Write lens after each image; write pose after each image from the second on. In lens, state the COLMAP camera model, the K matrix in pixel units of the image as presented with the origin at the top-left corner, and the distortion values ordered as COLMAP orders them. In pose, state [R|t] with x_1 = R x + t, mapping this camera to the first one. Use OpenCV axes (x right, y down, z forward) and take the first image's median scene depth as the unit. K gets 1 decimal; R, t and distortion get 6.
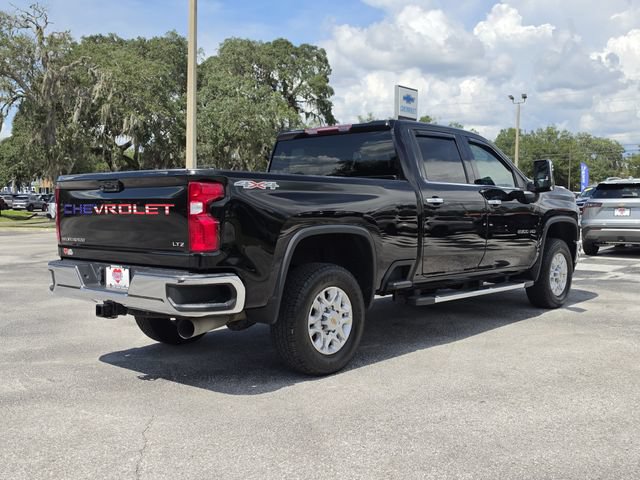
lens RADIAL K [[692.2, 0, 323.4], [0, 692.2, 244.8], [0, 0, 1]] dist [0.048967, 0.000000]
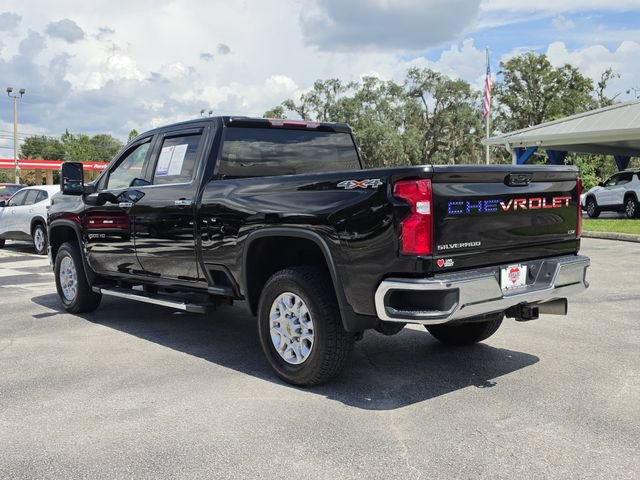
lens RADIAL K [[692.2, 0, 322.5], [0, 692.2, 236.8], [0, 0, 1]] dist [0.048967, 0.000000]
pose [[0.129508, -0.062146, 0.989629, -1.221028], [0.082856, 0.995222, 0.051654, -0.075280], [-0.988111, 0.075307, 0.134039, 1.099477]]
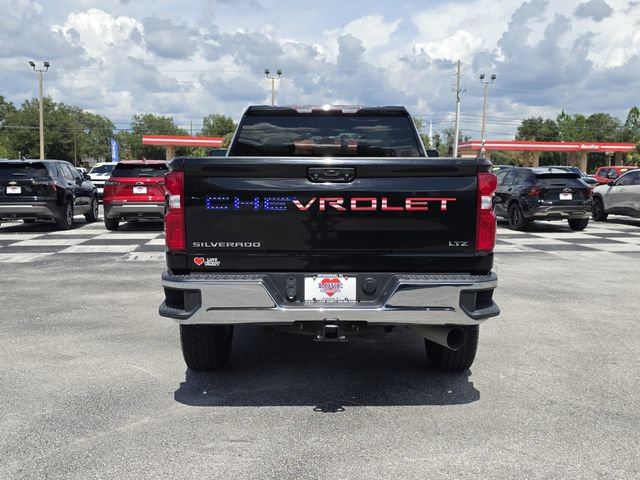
lens RADIAL K [[692.2, 0, 330.4], [0, 692.2, 230.5], [0, 0, 1]] dist [0.048967, 0.000000]
pose [[0.736710, -0.043311, 0.674820, -0.807436], [0.031692, 0.999062, 0.029522, -0.042669], [-0.675465, -0.000363, 0.737392, 0.407893]]
